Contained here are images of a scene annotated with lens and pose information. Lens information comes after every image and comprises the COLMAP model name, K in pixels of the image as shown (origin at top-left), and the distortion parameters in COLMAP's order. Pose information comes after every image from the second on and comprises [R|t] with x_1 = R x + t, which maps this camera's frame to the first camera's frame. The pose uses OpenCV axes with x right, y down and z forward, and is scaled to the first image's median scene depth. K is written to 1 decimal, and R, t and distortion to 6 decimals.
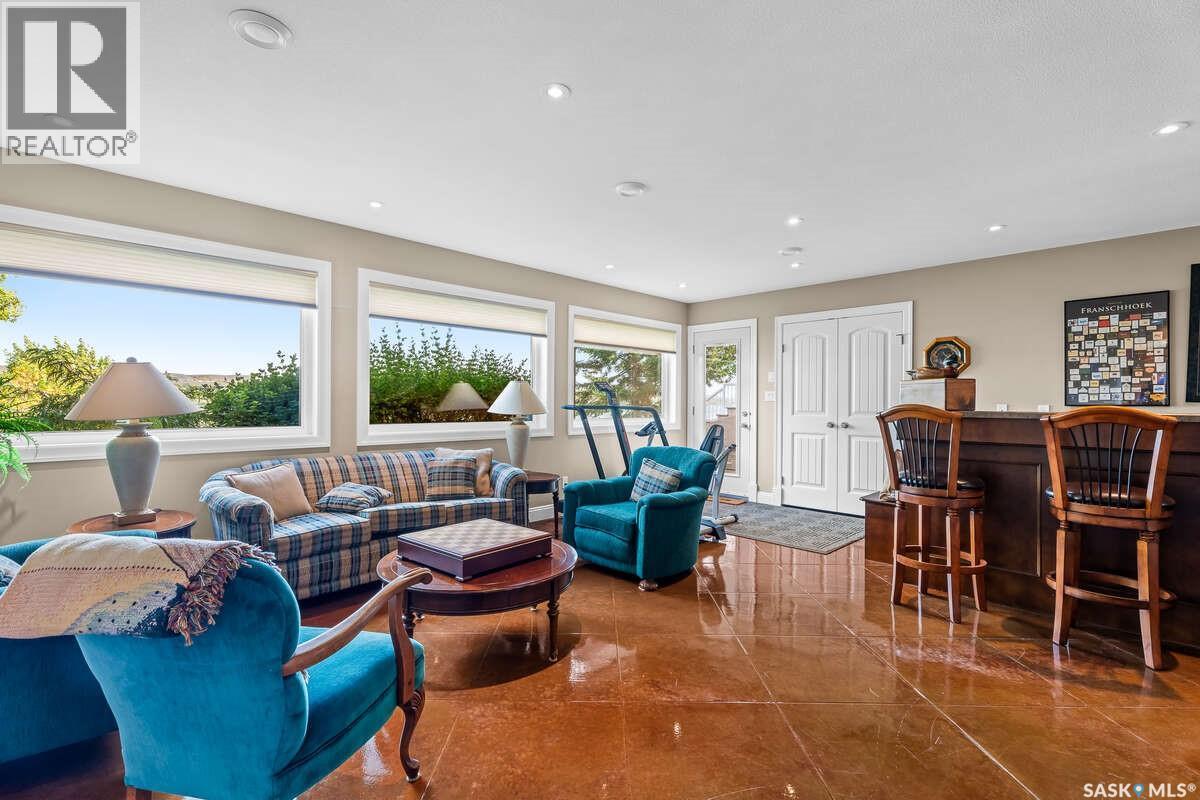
lens RADIAL K [[524.2, 0, 600.8], [0, 524.2, 407.8], [0, 0, 1]] dist [-0.000183, -0.000057]
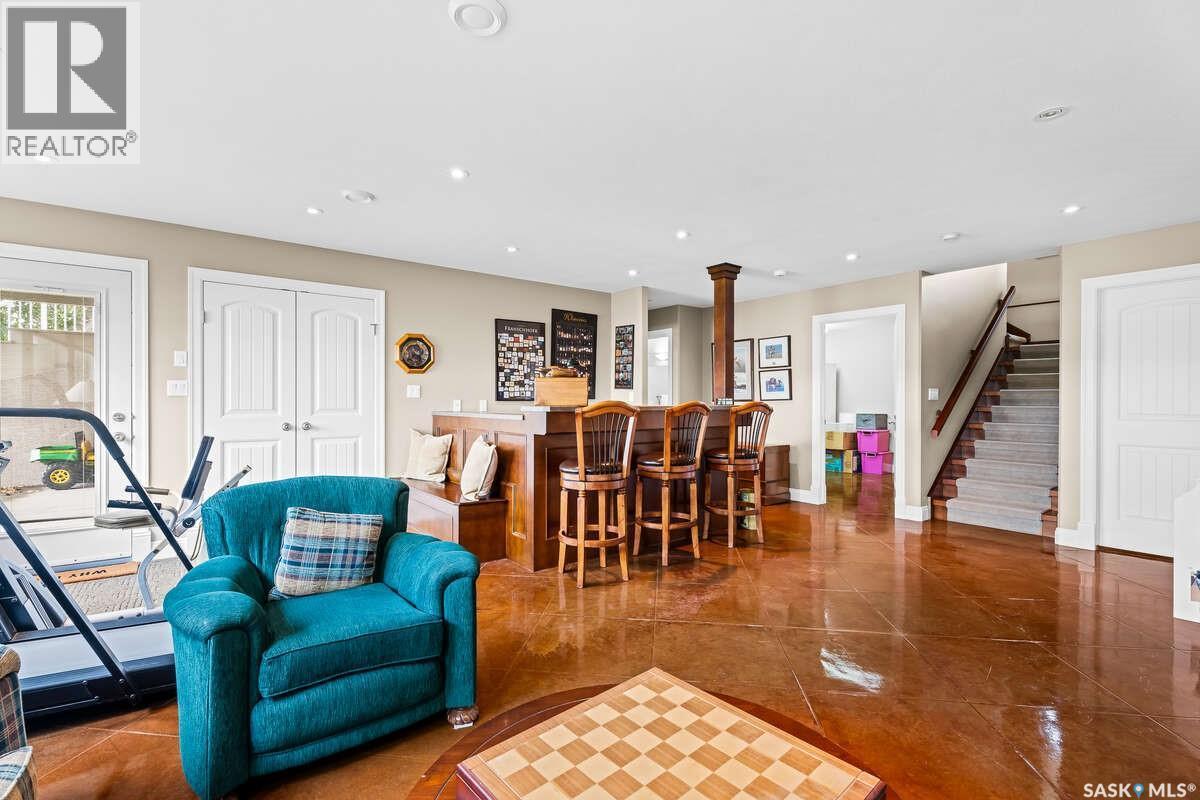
lens RADIAL K [[524.2, 0, 600.8], [0, 524.2, 407.8], [0, 0, 1]] dist [-0.000183, -0.000057]
pose [[0.152264, -0.018538, 0.988166, -0.345539], [0.008716, 0.999810, 0.017414, -0.006943], [-0.988301, 0.005961, 0.152396, 0.575522]]
